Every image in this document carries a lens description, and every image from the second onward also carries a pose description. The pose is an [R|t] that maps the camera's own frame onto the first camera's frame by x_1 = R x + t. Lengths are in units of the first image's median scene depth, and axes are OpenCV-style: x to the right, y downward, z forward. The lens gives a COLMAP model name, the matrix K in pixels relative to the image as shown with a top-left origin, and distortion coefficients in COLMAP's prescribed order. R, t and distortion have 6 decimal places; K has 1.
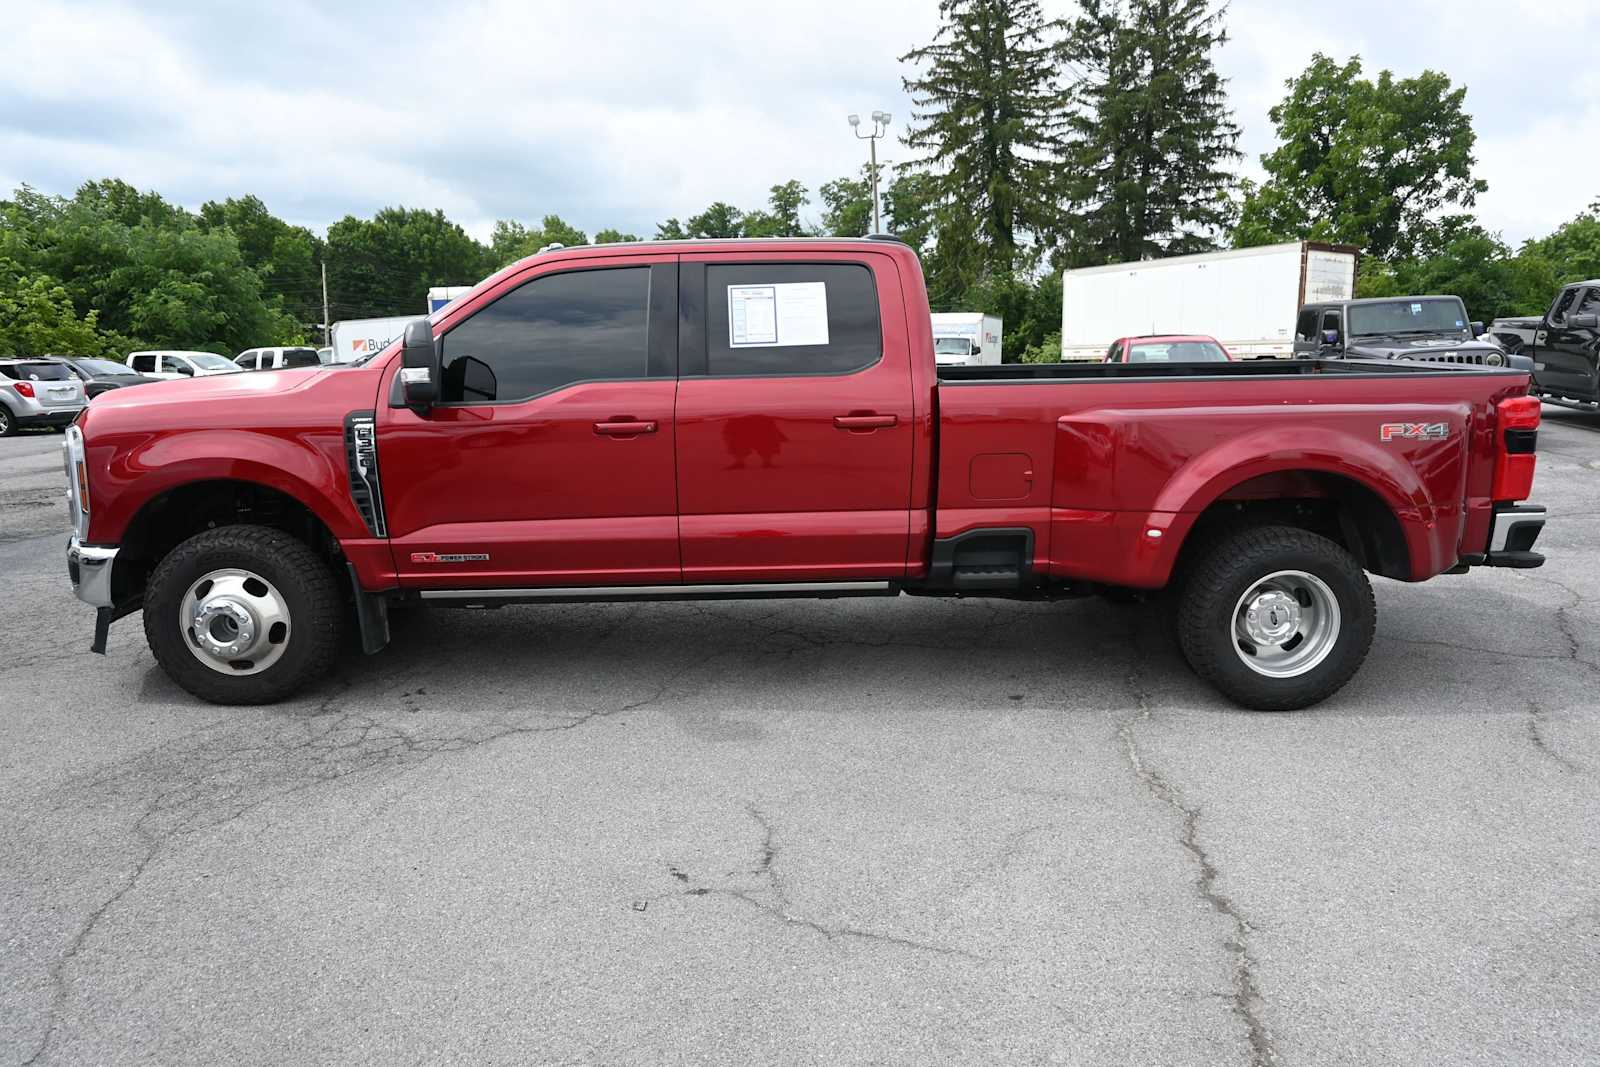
lens RADIAL K [[1088.7, 0, 791.4], [0, 1088.7, 534.6], [0, 0, 1]] dist [-0.003715, -0.000514]
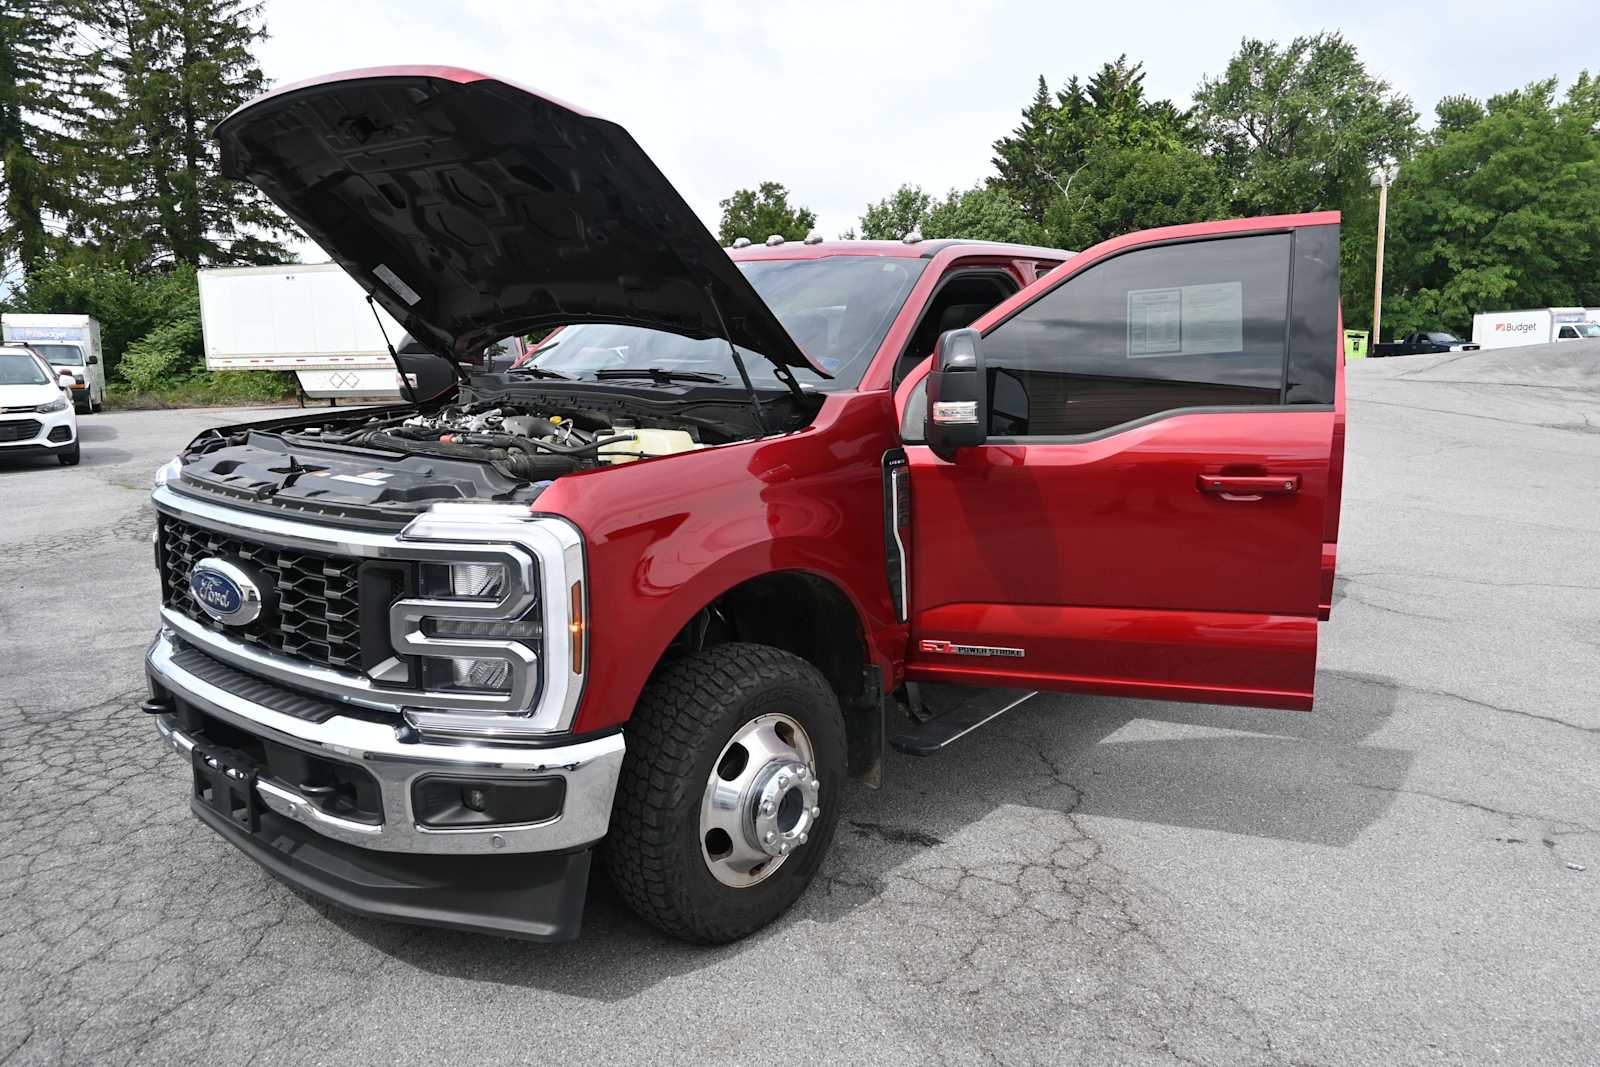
lens RADIAL K [[1088.7, 0, 804.1], [0, 1088.7, 527.3], [0, 0, 1]] dist [-0.003715, -0.000514]
pose [[0.645256, -0.117649, 0.754853, -0.336766], [0.128353, 0.990721, 0.044693, -0.035131], [-0.753107, 0.068049, 0.654370, 0.198980]]
